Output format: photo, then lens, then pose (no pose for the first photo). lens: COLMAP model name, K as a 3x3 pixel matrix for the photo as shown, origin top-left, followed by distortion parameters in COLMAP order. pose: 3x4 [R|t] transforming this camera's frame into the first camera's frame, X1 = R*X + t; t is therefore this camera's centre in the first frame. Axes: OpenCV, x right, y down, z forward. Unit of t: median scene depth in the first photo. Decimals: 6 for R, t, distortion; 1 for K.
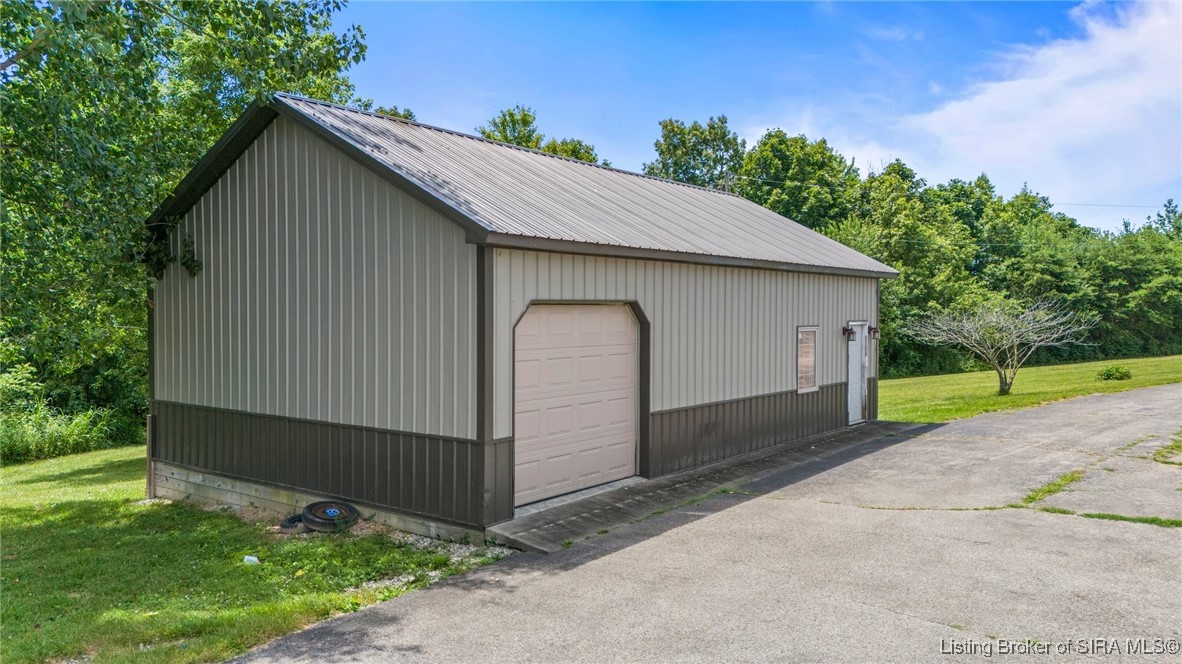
lens RADIAL K [[877.0, 0, 587.8], [0, 877.0, 335.9], [0, 0, 1]] dist [0.045263, -0.018878]
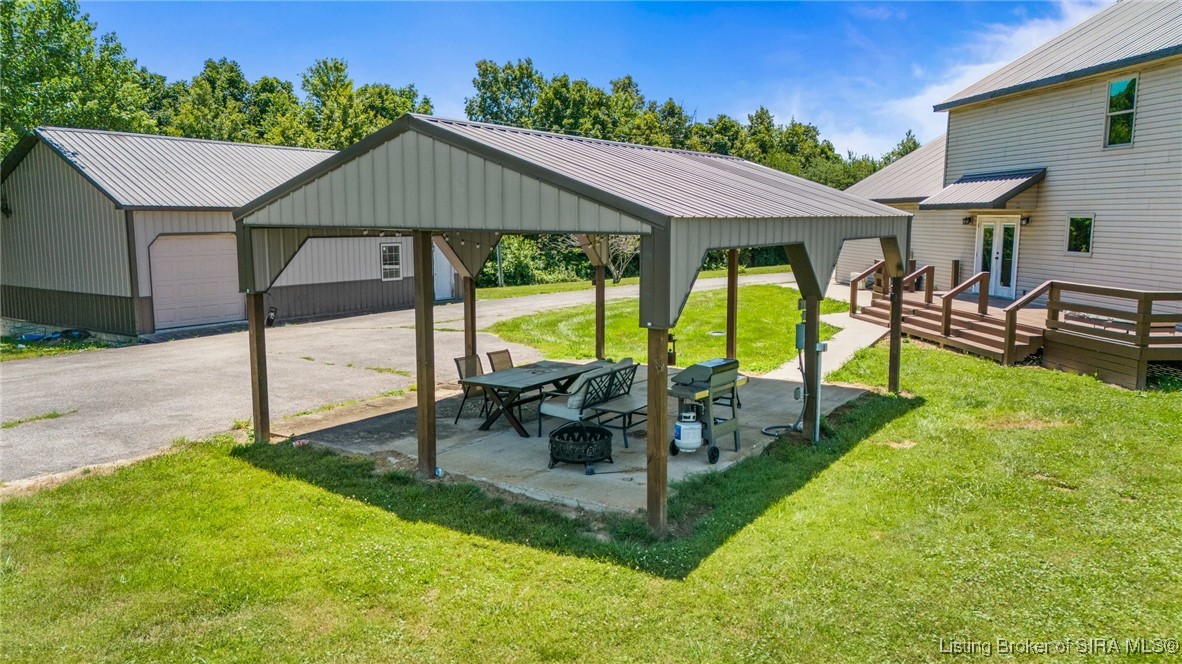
lens RADIAL K [[877.0, 0, 593.4], [0, 877.0, 330.8], [0, 0, 1]] dist [0.045263, -0.018878]
pose [[0.996153, -0.010520, 0.086999, 0.156220], [0.001824, 0.995042, 0.099435, -0.003759], [-0.087614, -0.098894, 0.991233, -0.251371]]
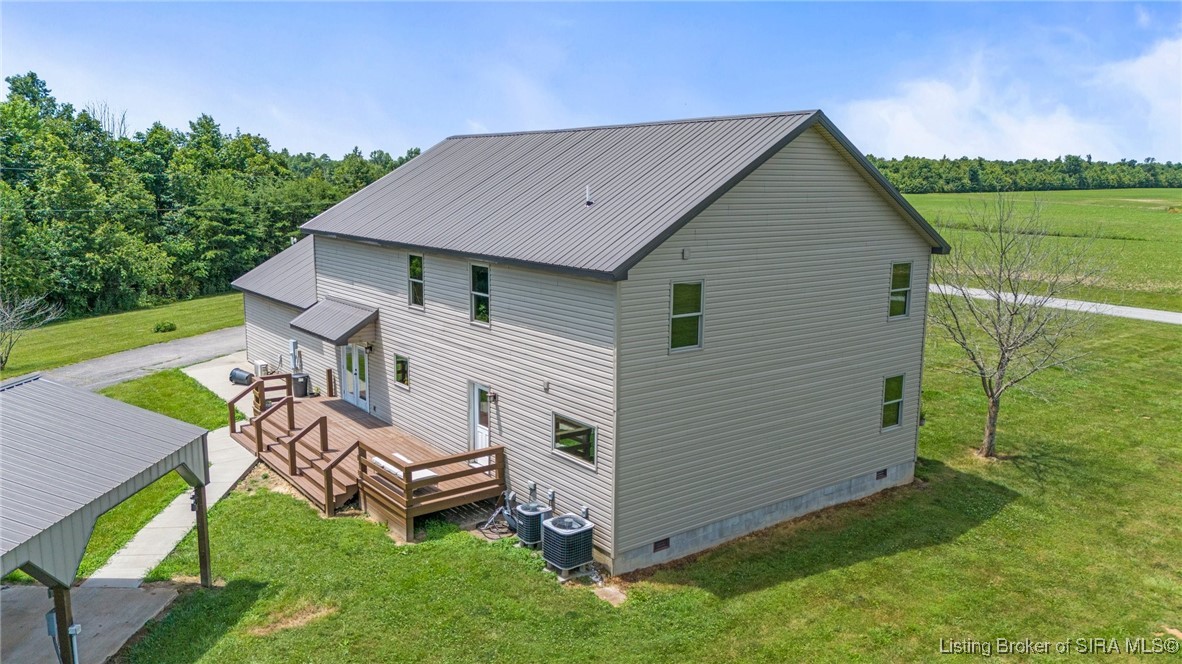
lens RADIAL K [[877.0, 0, 590.4], [0, 877.0, 331.6], [0, 0, 1]] dist [0.045263, -0.018878]
pose [[0.804861, -0.095277, 0.585766, 0.208602], [0.012240, 0.989484, 0.144125, -0.090020], [-0.593337, -0.108831, 0.797563, -0.309693]]
